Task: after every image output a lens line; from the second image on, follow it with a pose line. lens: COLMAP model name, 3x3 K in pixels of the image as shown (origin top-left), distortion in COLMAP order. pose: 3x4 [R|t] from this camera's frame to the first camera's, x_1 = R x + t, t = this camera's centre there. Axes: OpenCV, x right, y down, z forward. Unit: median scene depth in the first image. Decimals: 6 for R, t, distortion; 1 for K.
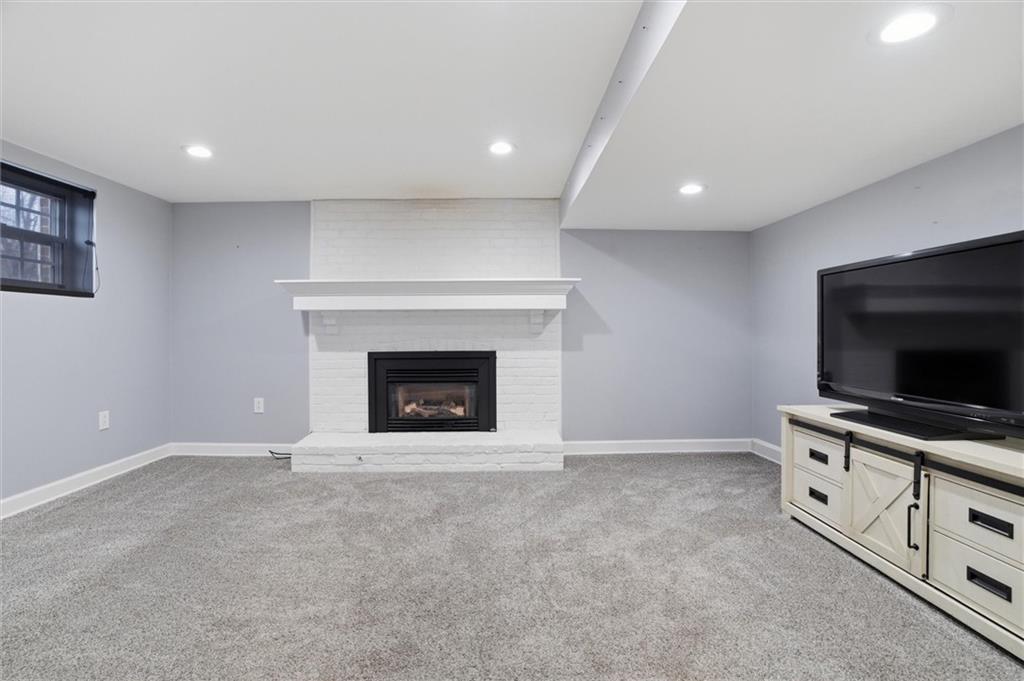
lens RADIAL K [[481.0, 0, 516.2], [0, 481.0, 340.9], [0, 0, 1]] dist [-0.072089, 0.027801]
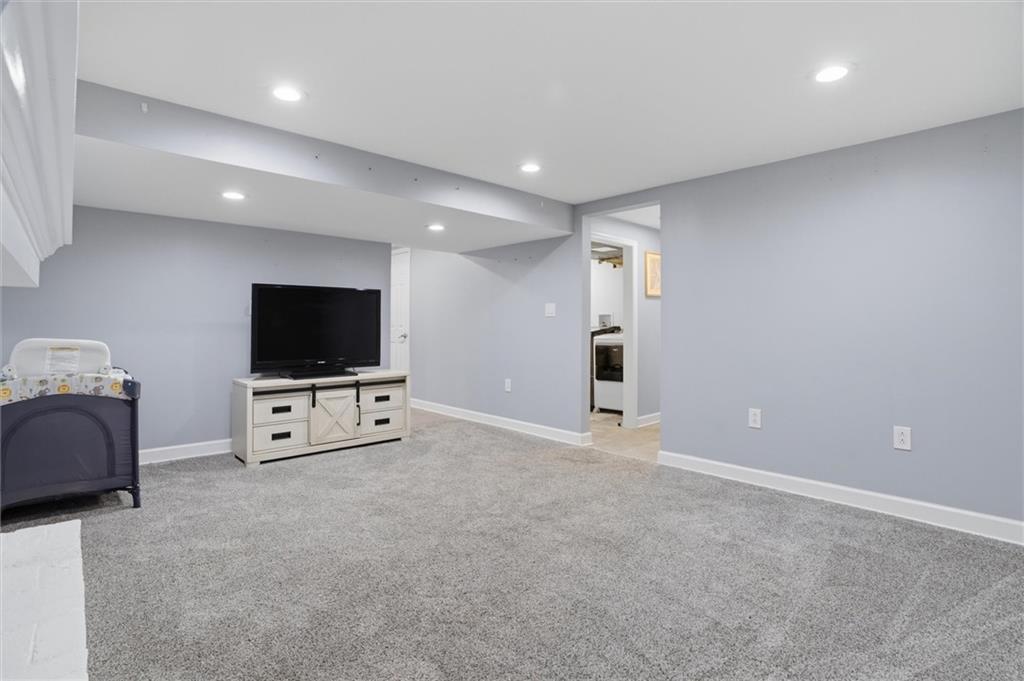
lens RADIAL K [[481.0, 0, 516.2], [0, 481.0, 340.9], [0, 0, 1]] dist [-0.072089, 0.027801]
pose [[-0.668648, -0.017558, 0.743372, -1.124875], [0.015759, 0.999162, 0.037774, -0.022906], [-0.743412, 0.036972, -0.667811, 1.643992]]
